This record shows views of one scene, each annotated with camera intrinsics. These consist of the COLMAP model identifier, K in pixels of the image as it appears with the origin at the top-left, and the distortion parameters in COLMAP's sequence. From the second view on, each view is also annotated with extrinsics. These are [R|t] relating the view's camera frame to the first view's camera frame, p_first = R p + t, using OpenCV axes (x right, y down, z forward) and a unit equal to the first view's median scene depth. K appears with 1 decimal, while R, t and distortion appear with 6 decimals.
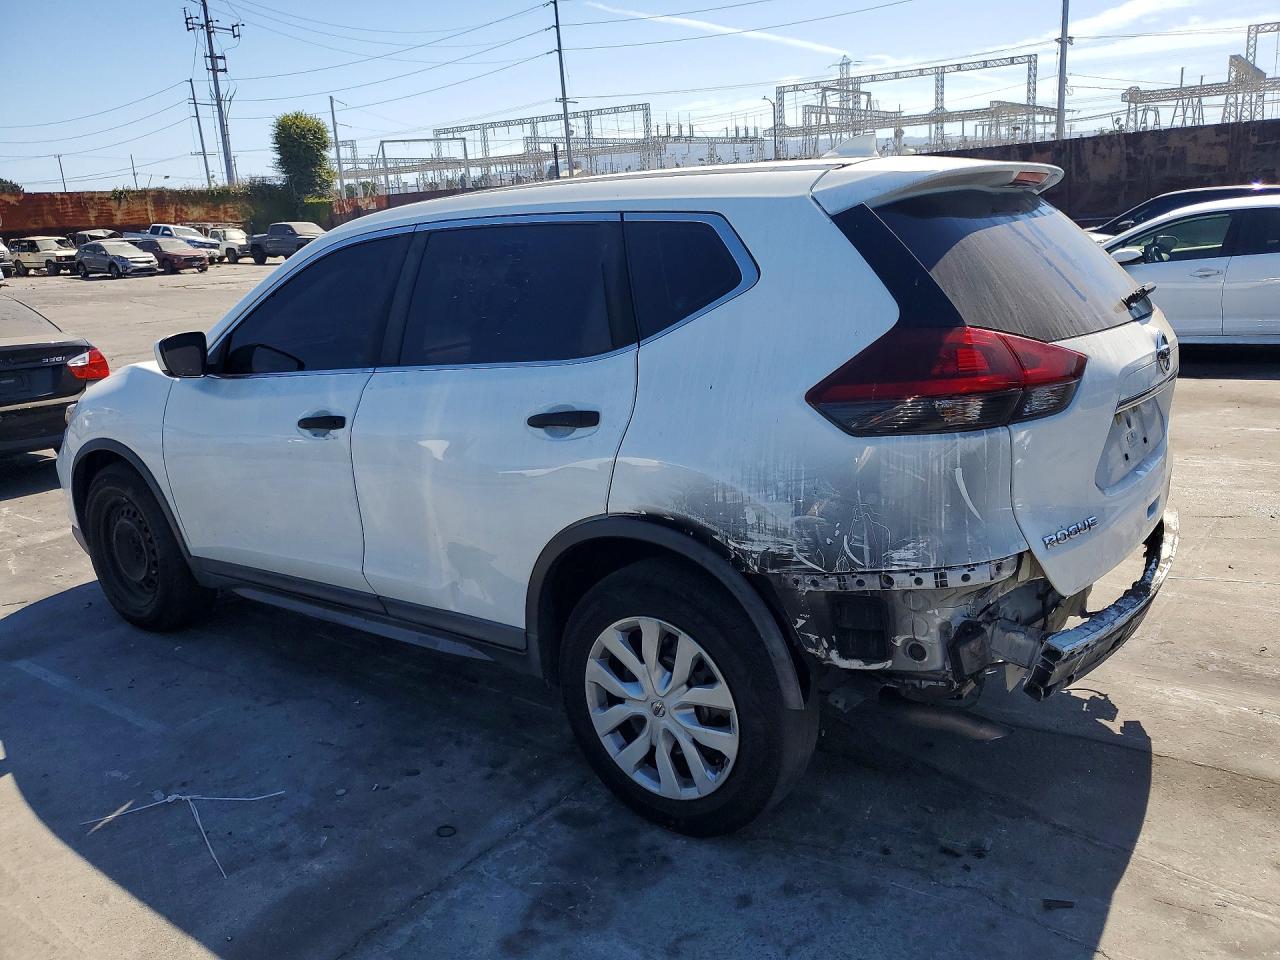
lens RADIAL K [[1003.9, 0, 653.9], [0, 1003.9, 479.0], [0, 0, 1]] dist [-0.002552, 0.030821]
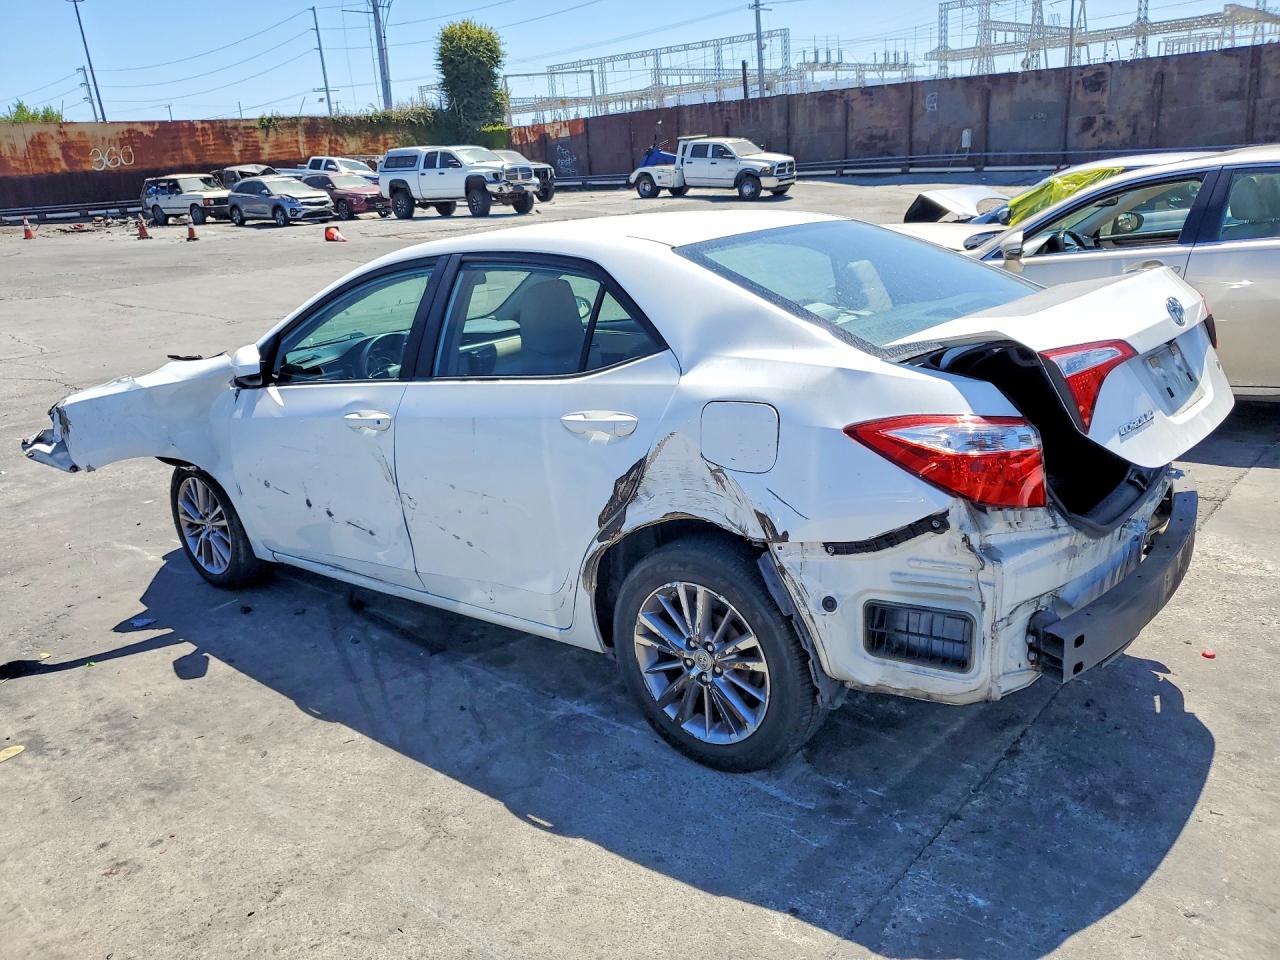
lens RADIAL K [[1003.9, 0, 627.1], [0, 1003.9, 475.3], [0, 0, 1]] dist [-0.002552, 0.030821]
pose [[0.995029, 0.013560, -0.098660, -0.172740], [-0.009073, 0.998910, 0.045789, -0.042112], [0.099174, -0.044666, 0.994067, 0.230581]]
